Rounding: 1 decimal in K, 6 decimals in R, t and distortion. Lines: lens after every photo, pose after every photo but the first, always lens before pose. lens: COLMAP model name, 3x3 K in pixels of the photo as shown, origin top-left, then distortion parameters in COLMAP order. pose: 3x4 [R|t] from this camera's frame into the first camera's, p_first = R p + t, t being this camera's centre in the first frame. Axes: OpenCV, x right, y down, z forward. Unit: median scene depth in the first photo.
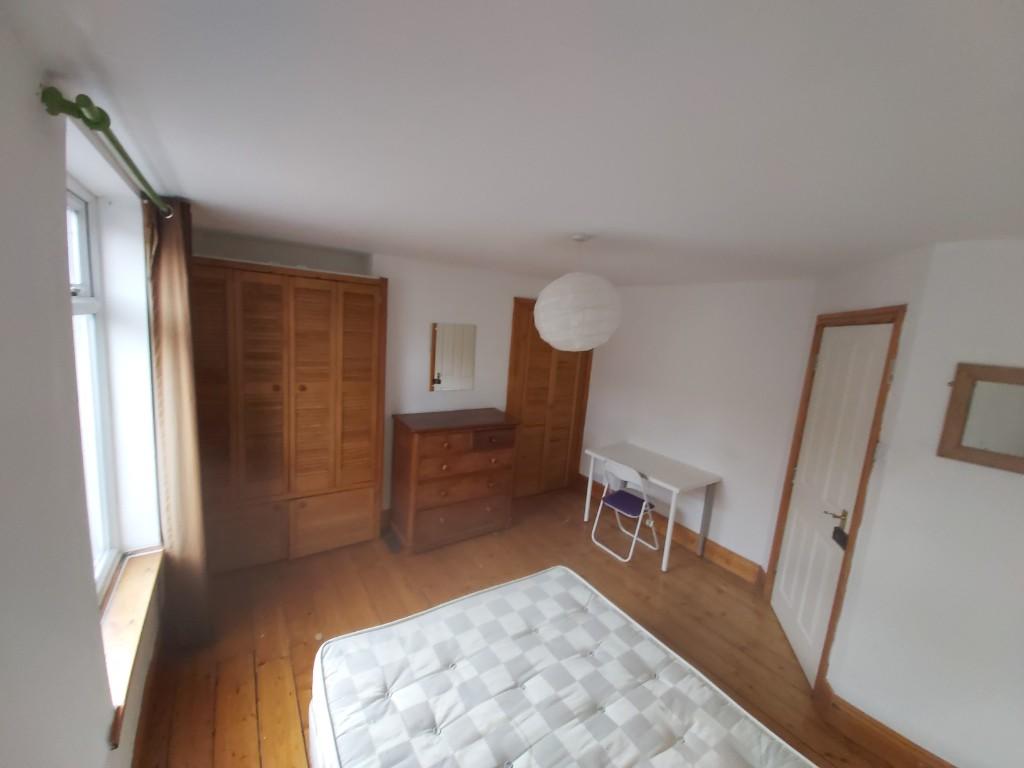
lens RADIAL K [[398.9, 0, 507.7], [0, 398.9, 384.8], [0, 0, 1]] dist [-0.000801, -0.000018]
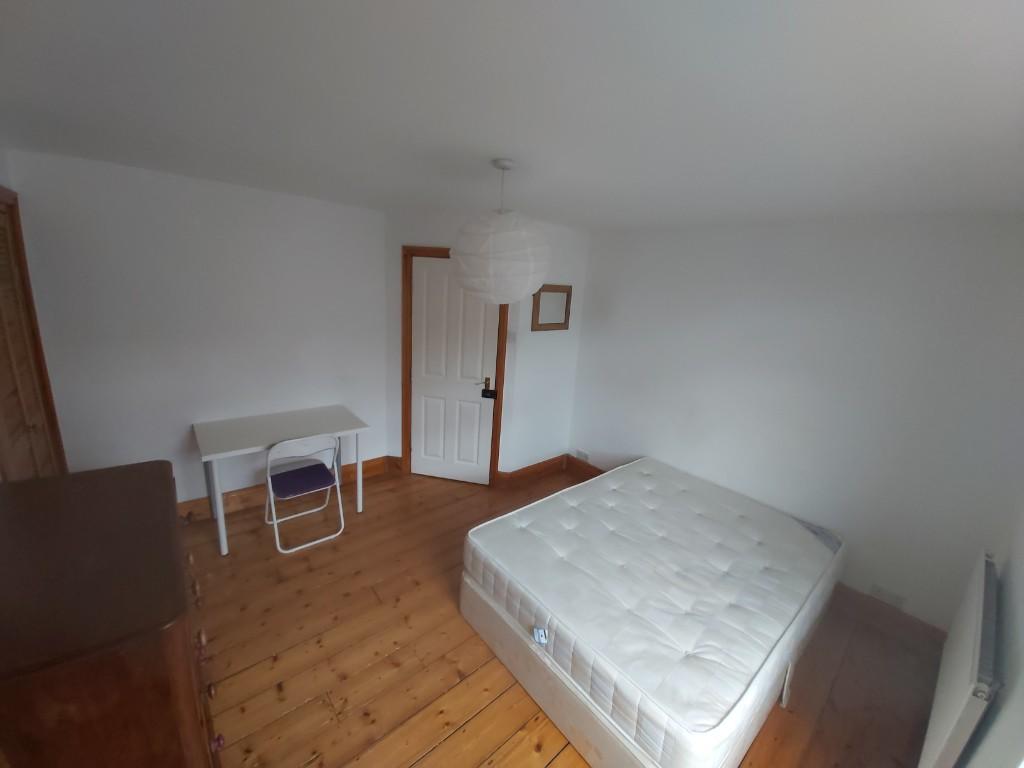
lens RADIAL K [[398.9, 0, 507.7], [0, 398.9, 384.8], [0, 0, 1]] dist [-0.000801, -0.000018]
pose [[-0.114830, -0.332399, 0.936122, -0.512481], [0.070204, 0.937284, 0.341423, -0.153058], [-0.990901, 0.104925, -0.084293, 0.748350]]
